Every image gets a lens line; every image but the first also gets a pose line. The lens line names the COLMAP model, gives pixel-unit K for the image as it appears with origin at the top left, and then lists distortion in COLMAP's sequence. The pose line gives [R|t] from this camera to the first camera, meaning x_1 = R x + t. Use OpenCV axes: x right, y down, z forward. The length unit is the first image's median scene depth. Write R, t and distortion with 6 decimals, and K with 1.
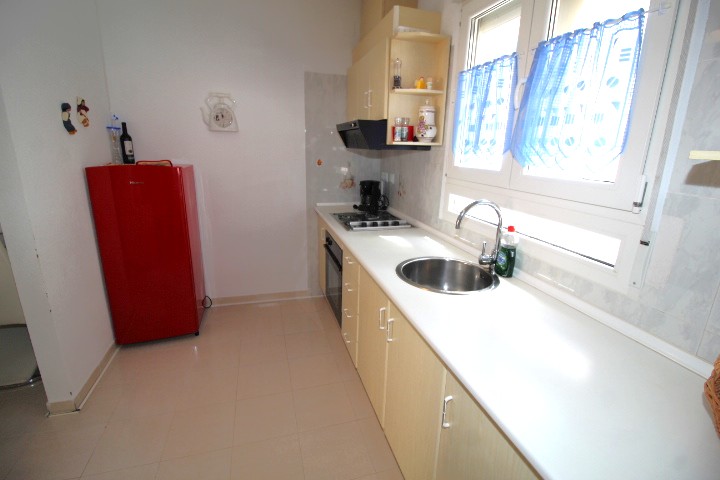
lens RADIAL K [[332.6, 0, 360.7], [0, 332.6, 239.8], [0, 0, 1]] dist [-0.004990, -0.009709]
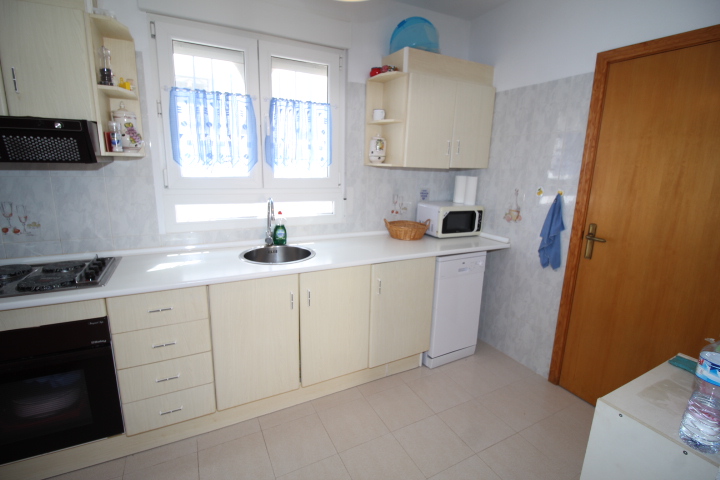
lens RADIAL K [[332.6, 0, 360.6], [0, 332.6, 236.8], [0, 0, 1]] dist [-0.004990, -0.009709]
pose [[-0.188593, -0.235004, 0.953523, -1.056648], [0.238489, 0.930921, 0.276604, -0.252665], [-0.952657, 0.279571, -0.119519, 0.809363]]
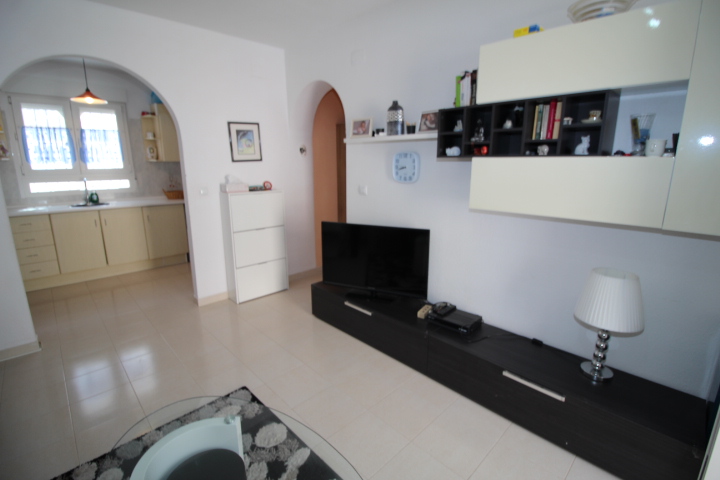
lens RADIAL K [[332.6, 0, 361.4], [0, 332.6, 236.0], [0, 0, 1]] dist [-0.004990, -0.009709]
pose [[-0.466641, -0.218966, 0.856913, -3.179640], [0.224979, 0.907612, 0.354436, -0.131346], [-0.855354, 0.358182, -0.374266, 0.183027]]
